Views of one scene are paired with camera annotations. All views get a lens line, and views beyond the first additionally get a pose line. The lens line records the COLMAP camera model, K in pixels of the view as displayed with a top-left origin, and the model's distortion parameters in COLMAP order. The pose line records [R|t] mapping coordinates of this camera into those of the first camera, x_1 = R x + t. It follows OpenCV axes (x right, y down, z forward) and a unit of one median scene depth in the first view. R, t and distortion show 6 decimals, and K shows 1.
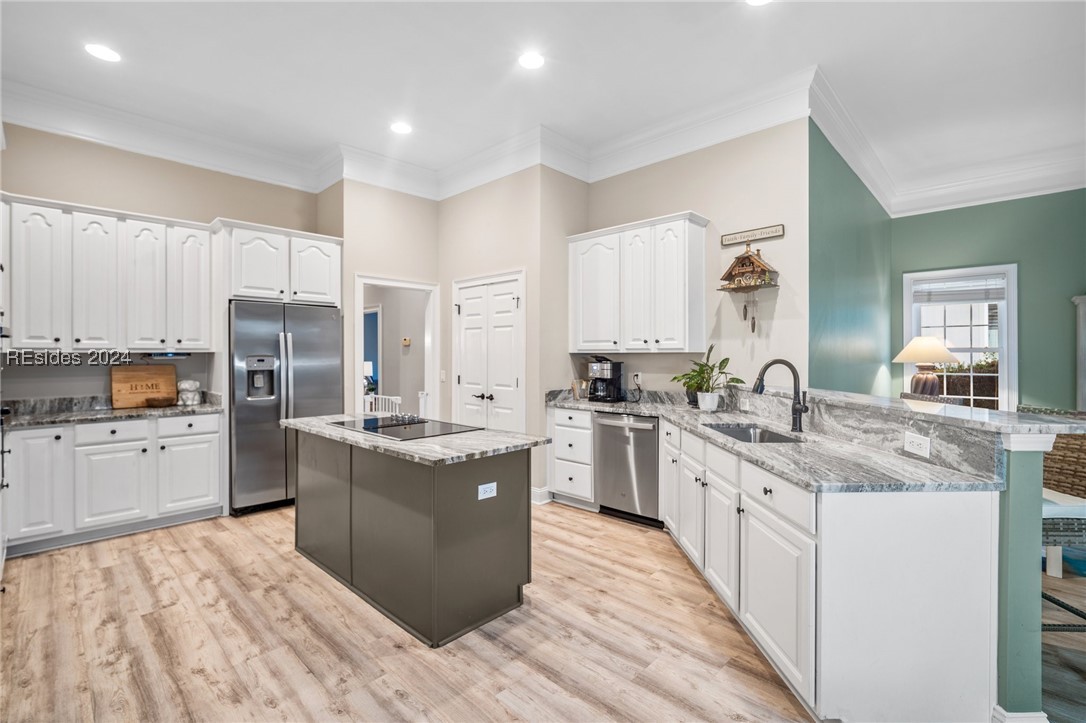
lens RADIAL K [[482.4, 0, 547.3], [0, 482.4, 357.9], [0, 0, 1]] dist [-0.017545, 0.006209]
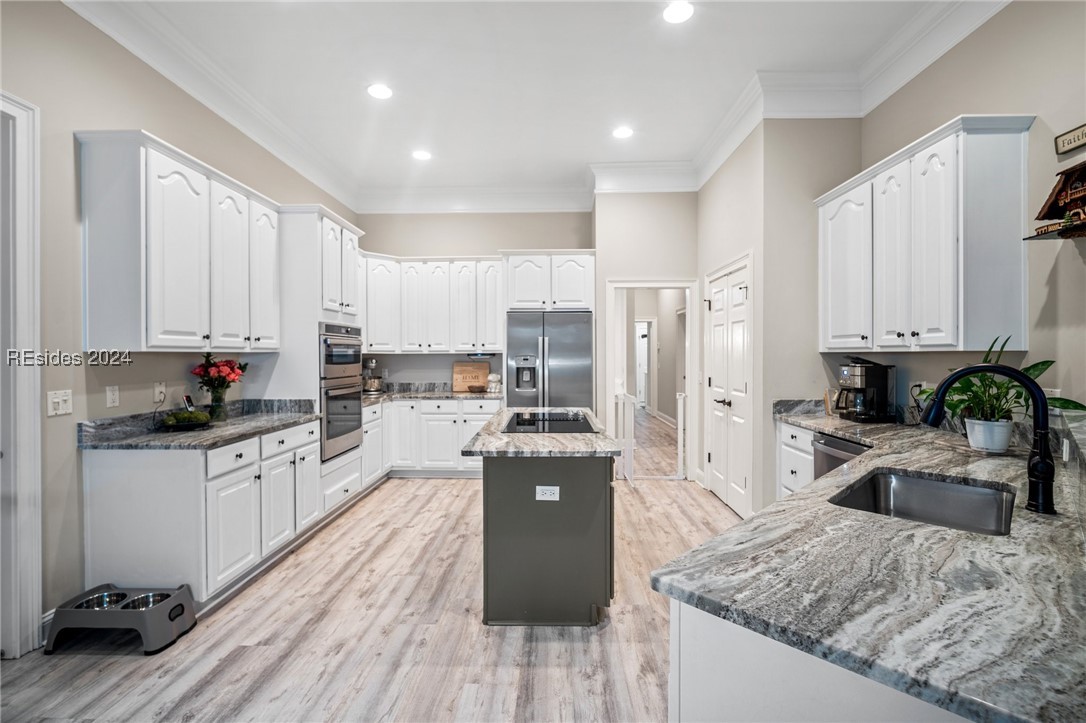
lens RADIAL K [[482.4, 0, 547.3], [0, 482.4, 357.9], [0, 0, 1]] dist [-0.017545, 0.006209]
pose [[0.675770, 0.004424, -0.737099, 0.368328], [-0.003286, 0.999990, 0.002989, -0.002631], [0.737105, 0.000402, 0.675778, 0.203100]]
